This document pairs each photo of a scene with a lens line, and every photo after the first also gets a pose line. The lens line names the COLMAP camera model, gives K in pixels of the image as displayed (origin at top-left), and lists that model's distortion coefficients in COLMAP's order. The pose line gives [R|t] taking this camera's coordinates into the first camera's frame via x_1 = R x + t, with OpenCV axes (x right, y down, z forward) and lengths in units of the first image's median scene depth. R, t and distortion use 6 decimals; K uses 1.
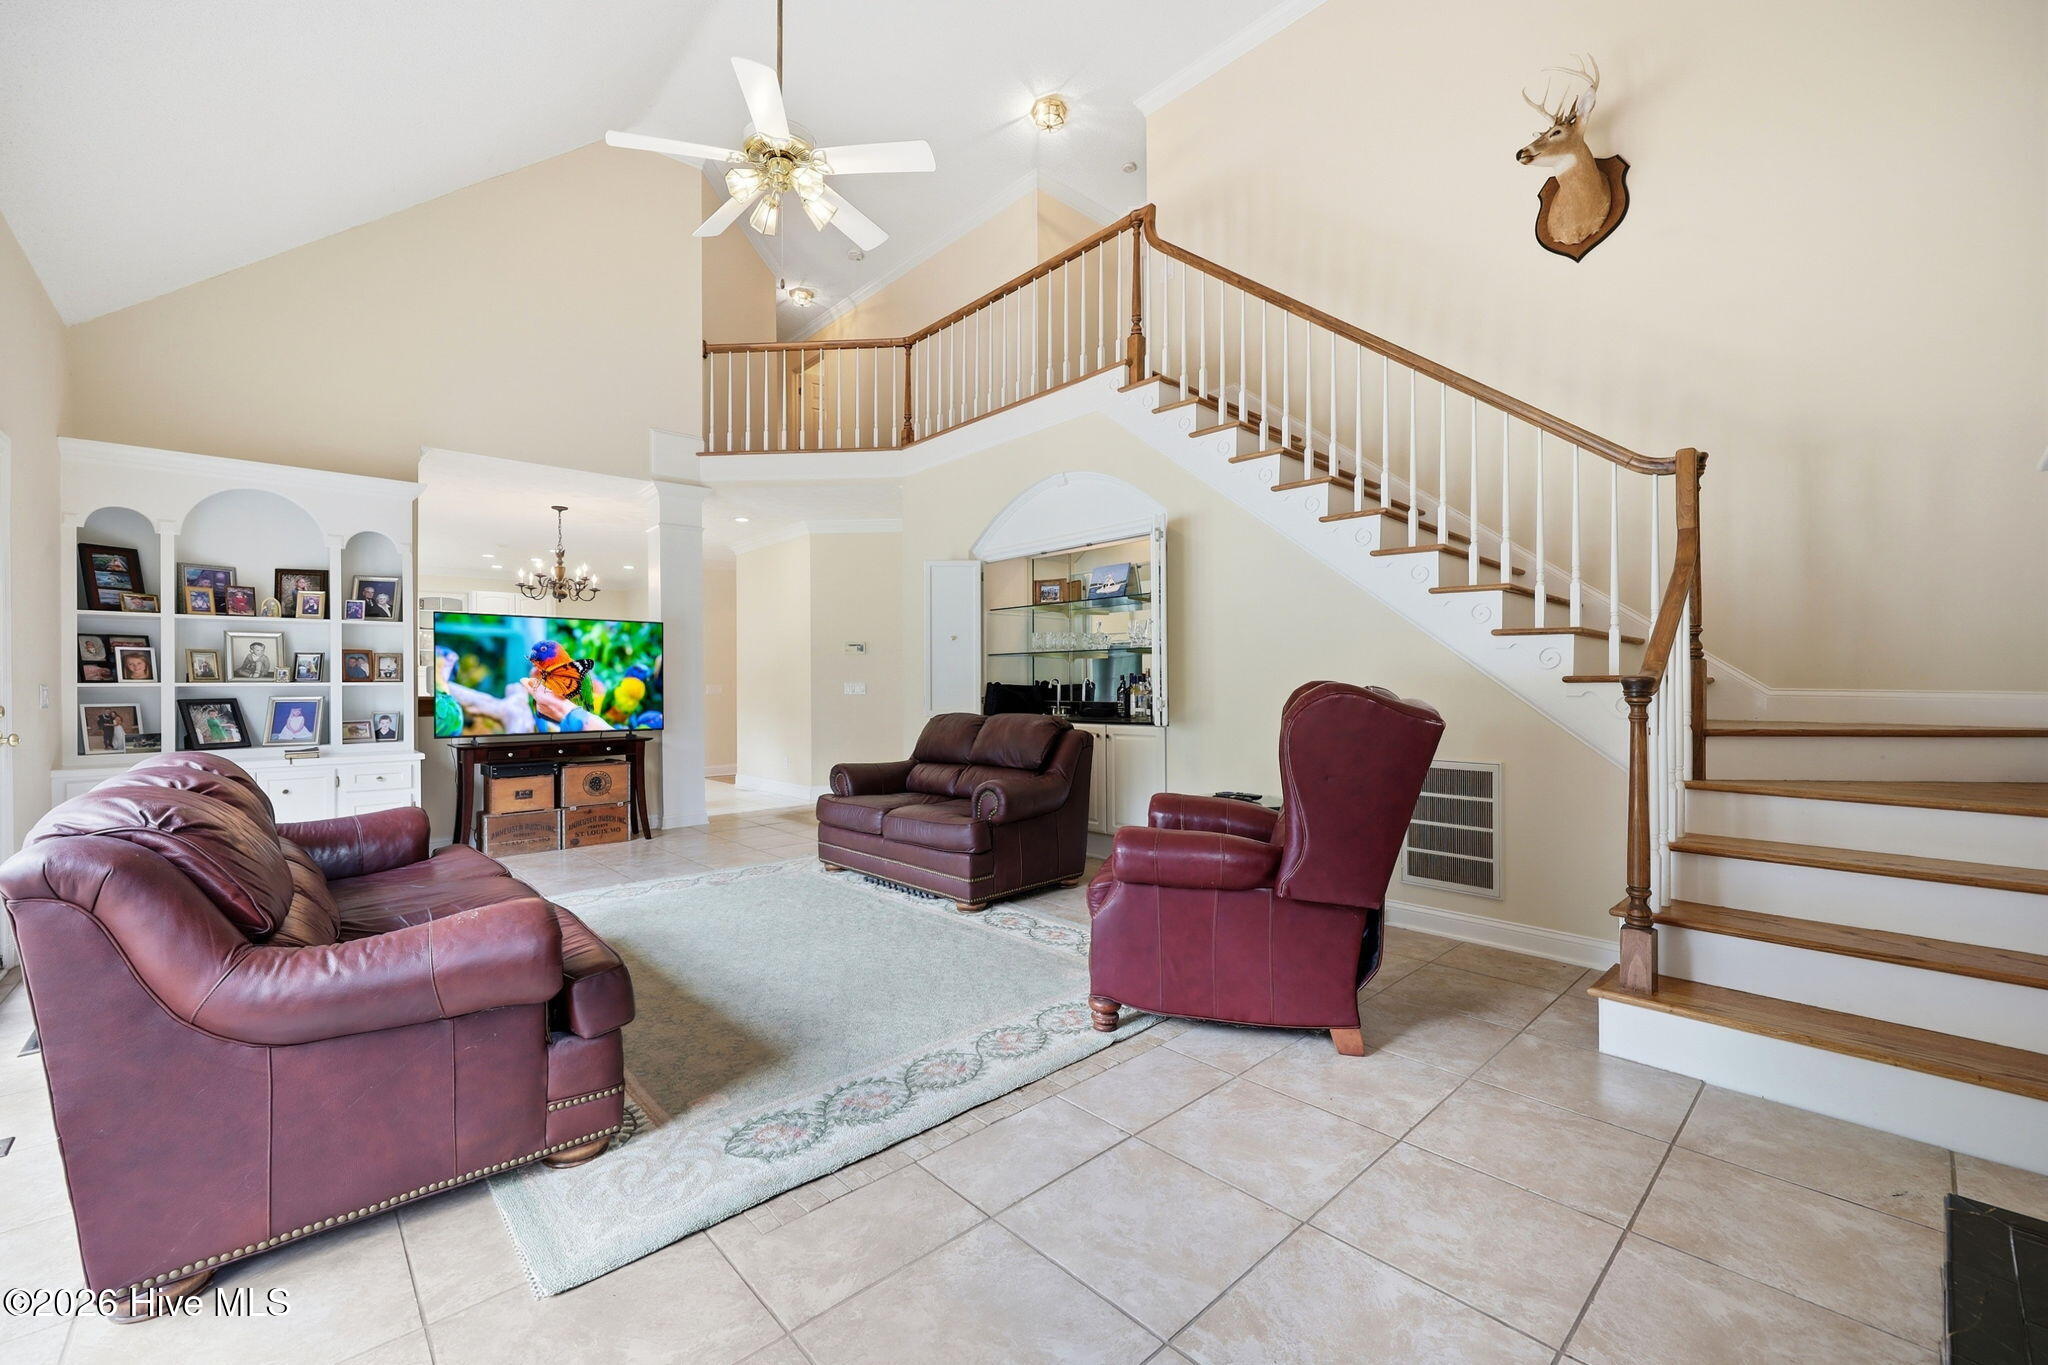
lens RADIAL K [[819.4, 0, 1024.0], [0, 819.4, 682.5], [0, 0, 1]] dist [-0.003031, -0.000392]
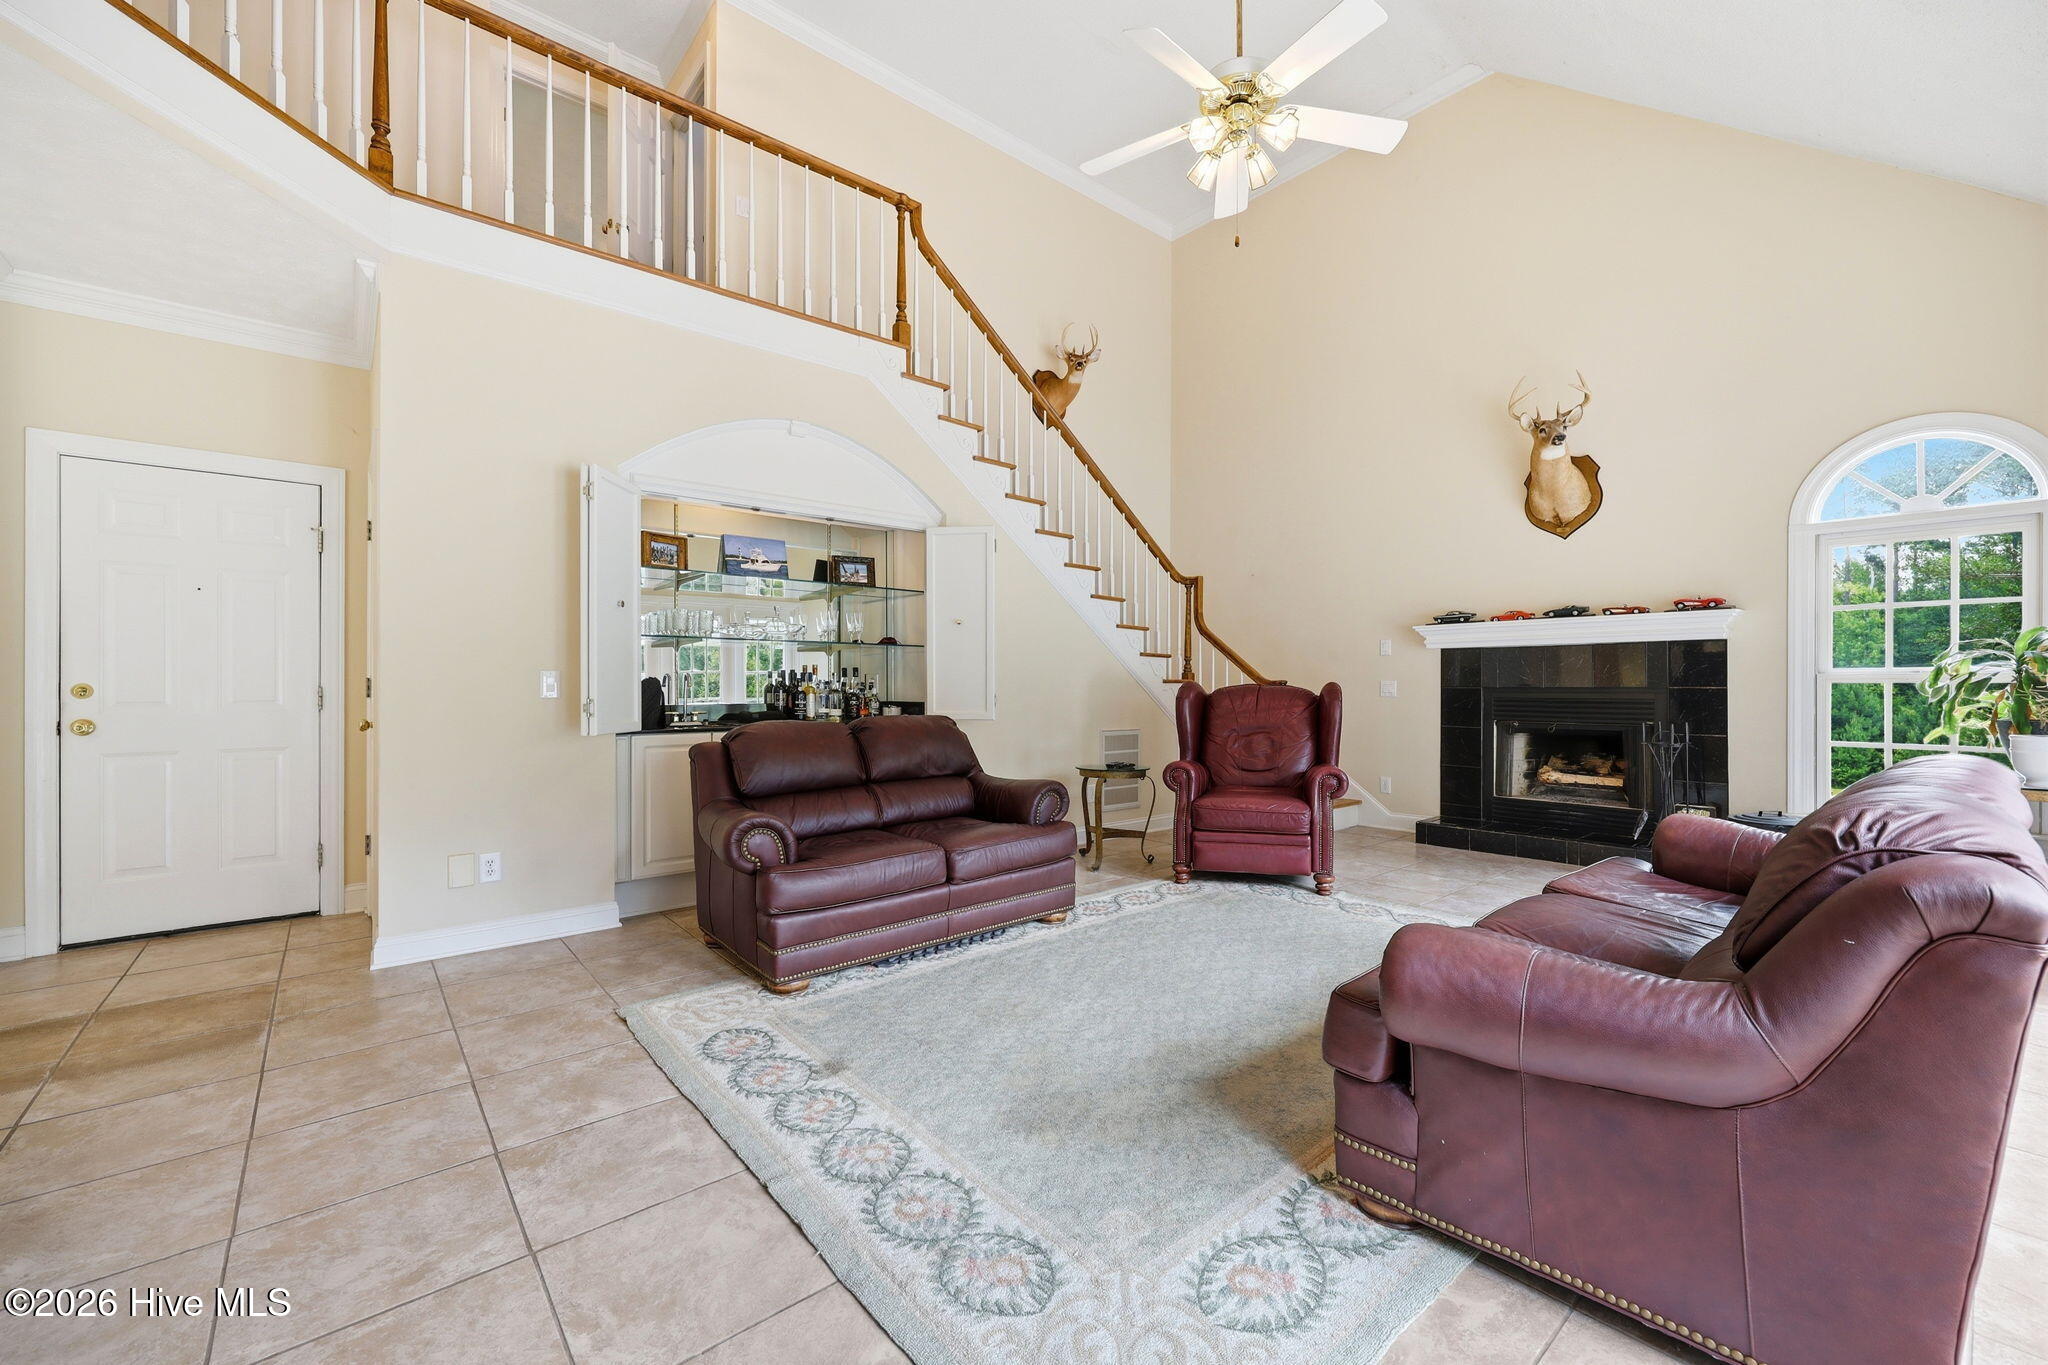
lens RADIAL K [[819.4, 0, 1024.0], [0, 819.4, 682.5], [0, 0, 1]] dist [-0.003031, -0.000392]
pose [[0.038211, 0.004475, 0.999260, -1.284326], [-0.008665, 0.999954, -0.004147, 0.009827], [-0.999232, -0.008501, 0.038248, 1.266096]]
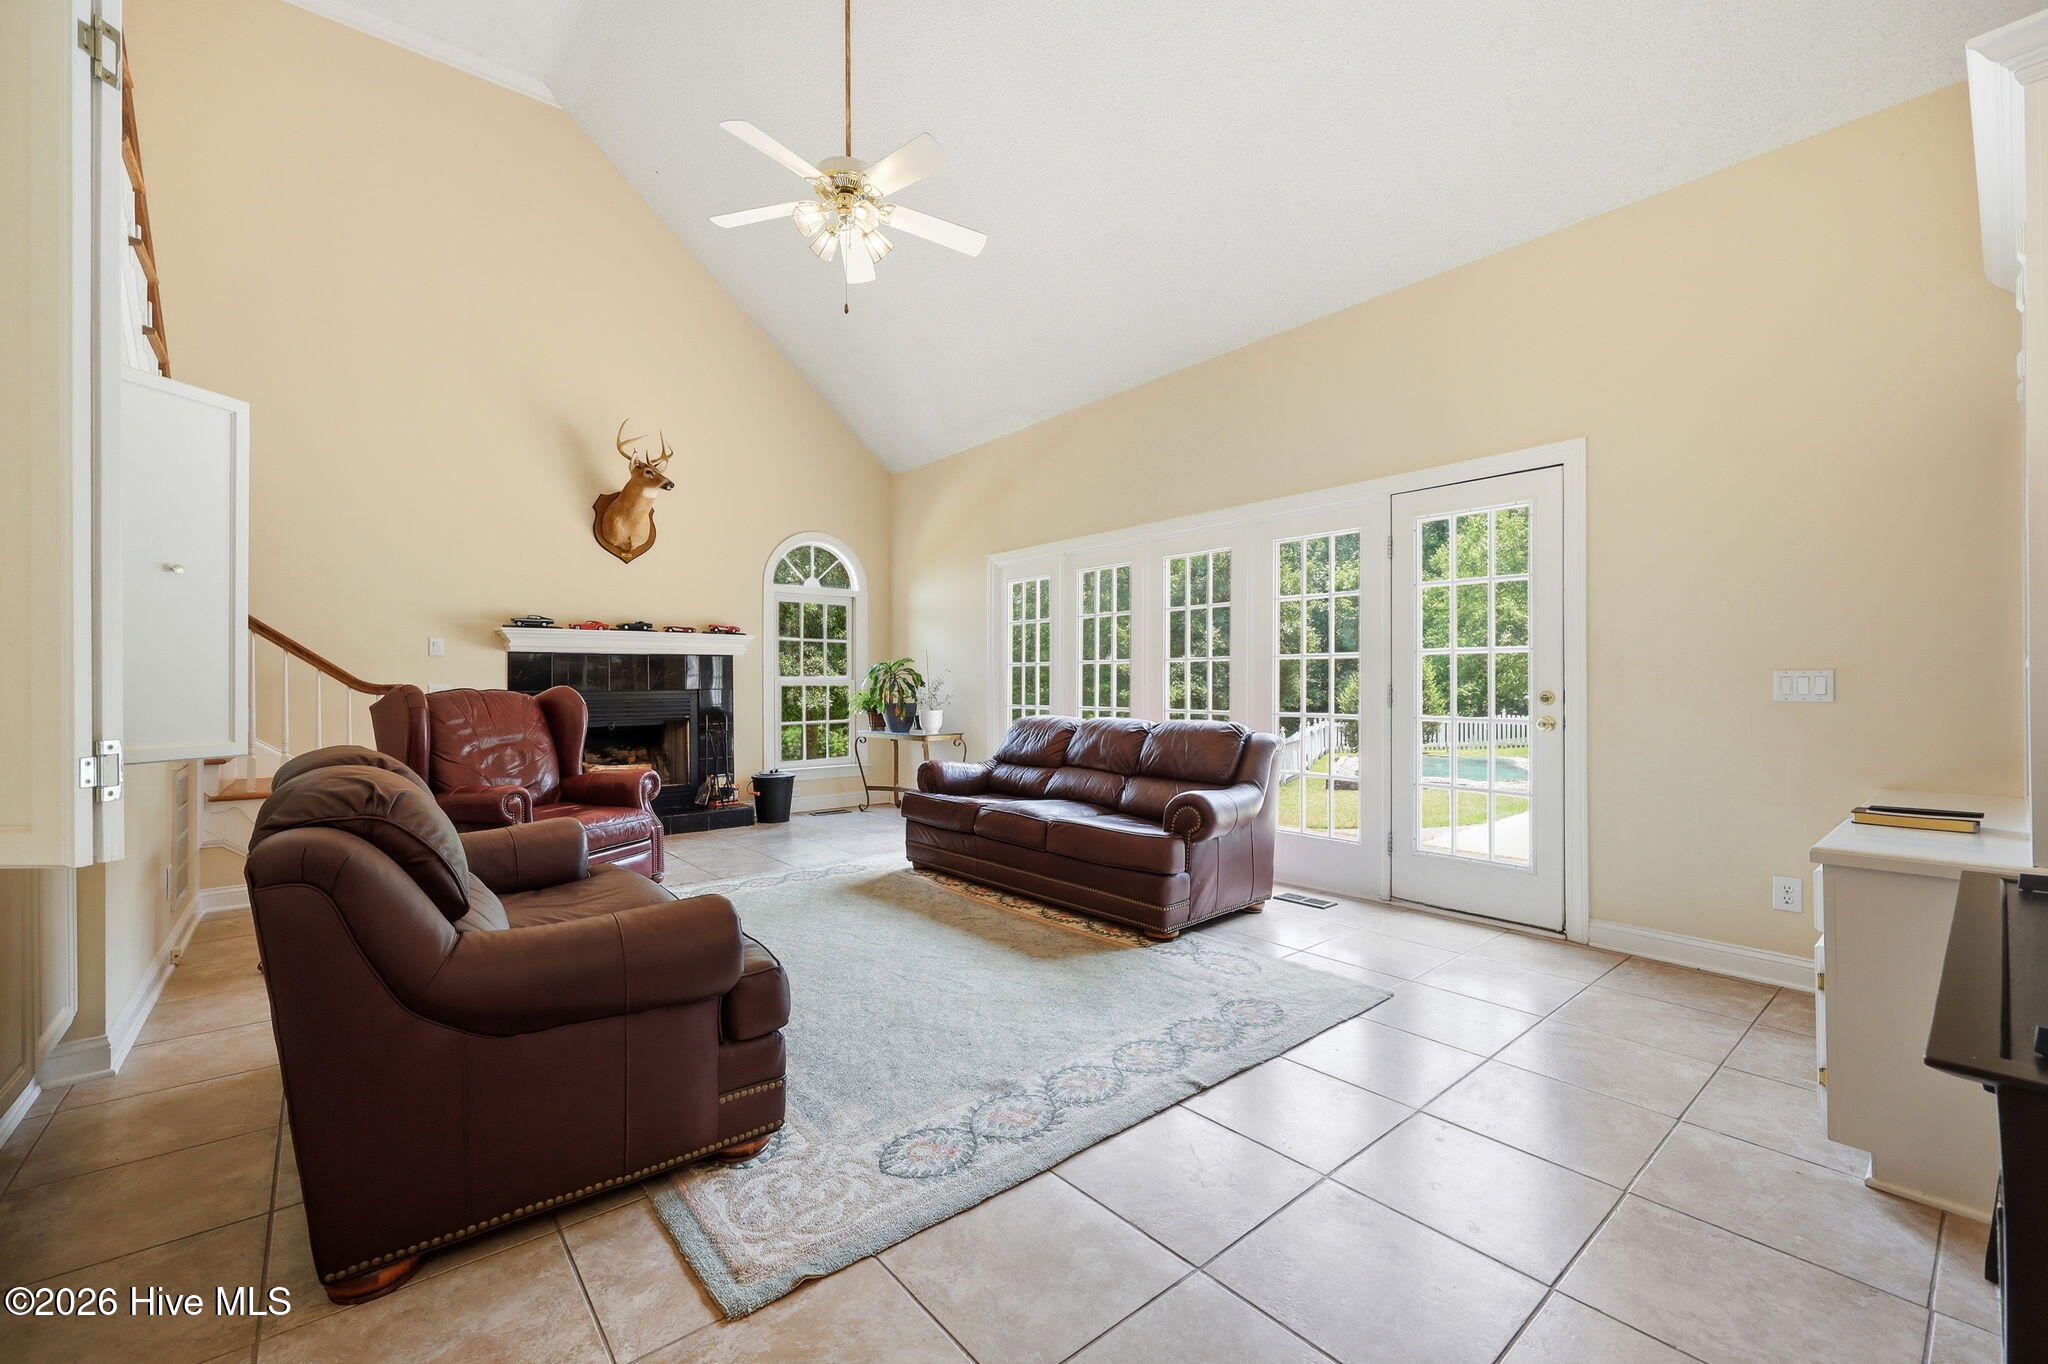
lens RADIAL K [[835.6, 0, 1031.3], [0, 835.6, 679.8], [0, 0, 1]] dist [-0.001143, -0.000119]
pose [[-0.999035, 0.008246, 0.043151, -0.610532], [0.007622, 0.999864, -0.014609, 0.014977], [-0.043266, -0.014266, -0.998962, 2.193165]]
